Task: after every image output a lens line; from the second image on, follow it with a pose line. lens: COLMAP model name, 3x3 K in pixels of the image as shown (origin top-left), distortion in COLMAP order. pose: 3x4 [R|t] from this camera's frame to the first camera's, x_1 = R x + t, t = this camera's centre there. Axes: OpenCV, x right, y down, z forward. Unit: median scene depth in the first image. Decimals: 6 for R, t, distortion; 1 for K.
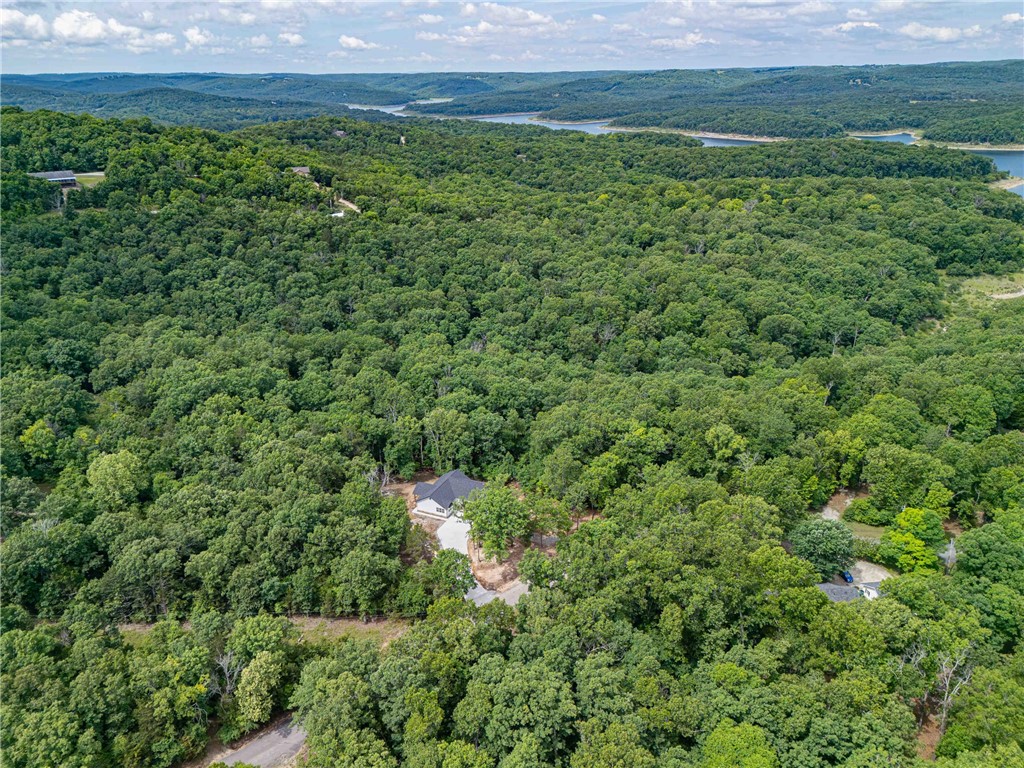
lens RADIAL K [[756.0, 0, 510.7], [0, 756.0, 386.5], [0, 0, 1]] dist [0.077189, -0.059320]
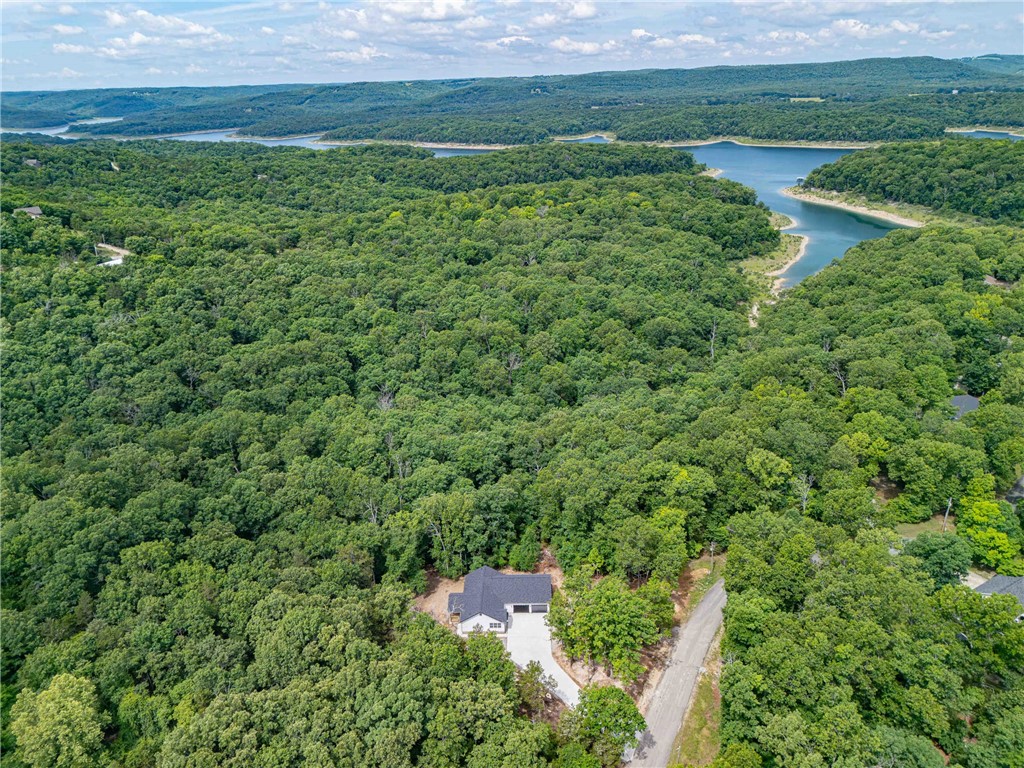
lens RADIAL K [[756.0, 0, 510.7], [0, 756.0, 386.5], [0, 0, 1]] dist [0.077189, -0.059320]
pose [[0.925881, -0.162062, 0.341293, -0.123624], [0.166903, 0.985854, 0.015344, -0.036663], [-0.338951, 0.042756, 0.939832, 0.095457]]
